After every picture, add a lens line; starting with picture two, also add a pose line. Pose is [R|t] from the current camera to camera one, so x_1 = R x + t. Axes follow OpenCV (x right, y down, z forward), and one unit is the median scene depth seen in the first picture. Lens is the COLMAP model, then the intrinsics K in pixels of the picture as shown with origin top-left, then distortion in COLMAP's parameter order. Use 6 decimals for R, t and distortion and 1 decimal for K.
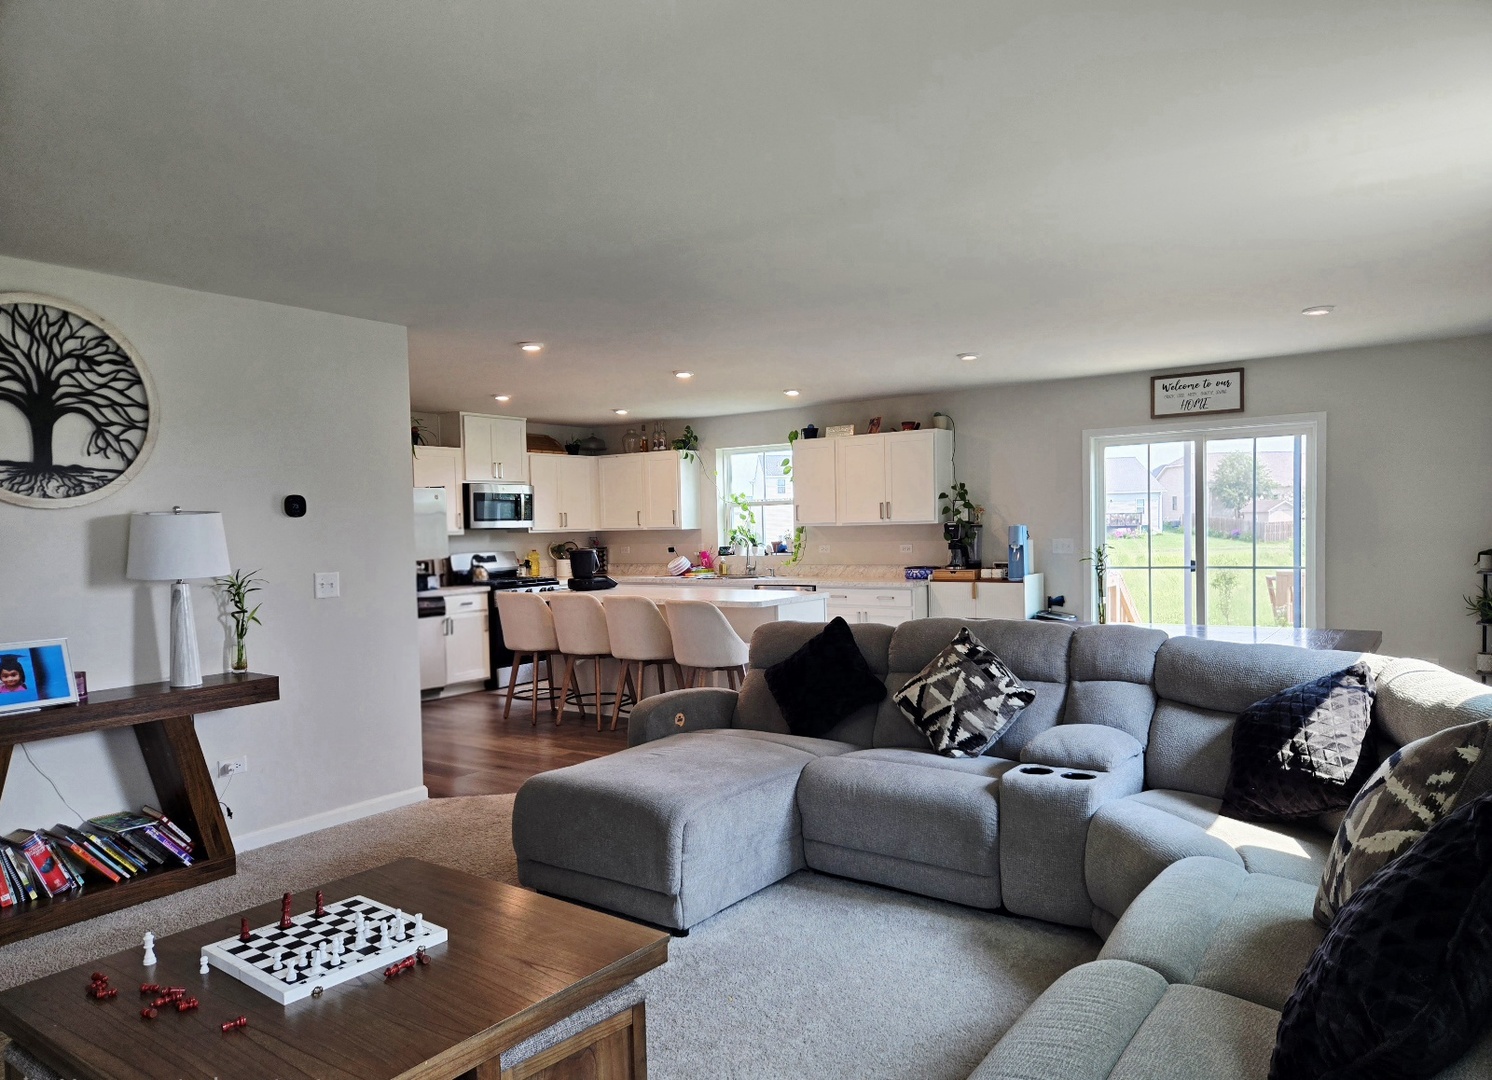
lens RADIAL K [[1033.3, 0, 728.1], [0, 1033.3, 571.9], [0, 0, 1]] dist [0.024447, -0.005046]
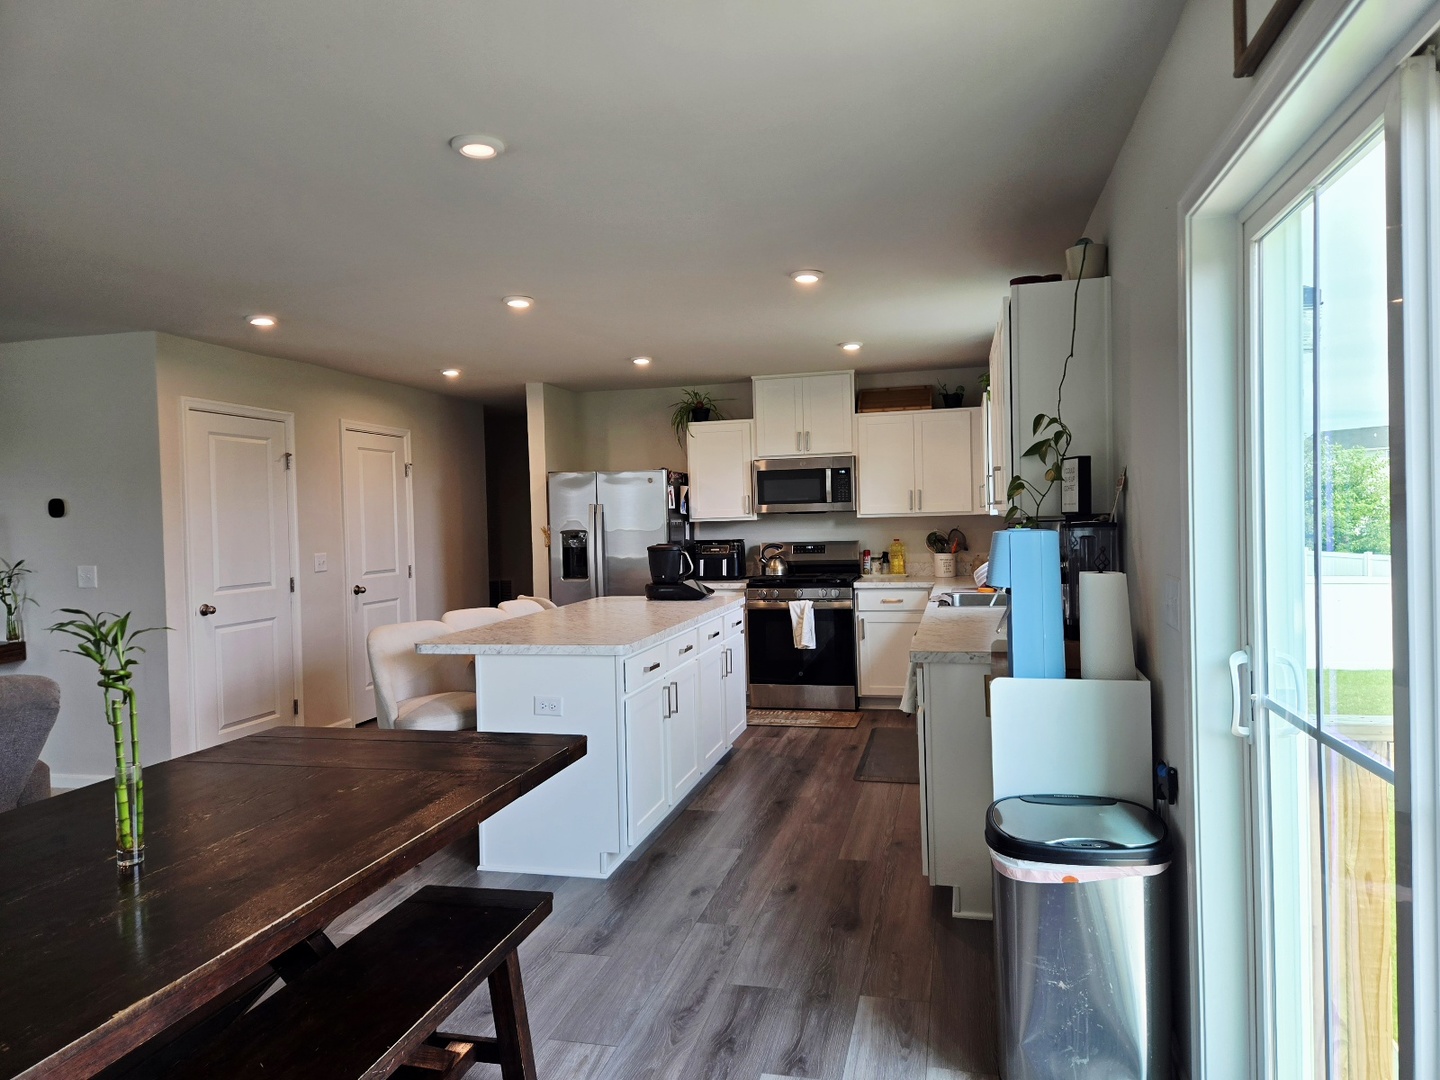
lens RADIAL K [[963.7, 0, 714.1], [0, 963.7, 532.1], [0, 0, 1]] dist [0.043892, -0.044918]
pose [[0.358020, 0.028234, -0.933287, 0.535687], [-0.025956, 0.999457, 0.020279, -0.047077], [0.933353, 0.016964, 0.358558, 0.779689]]
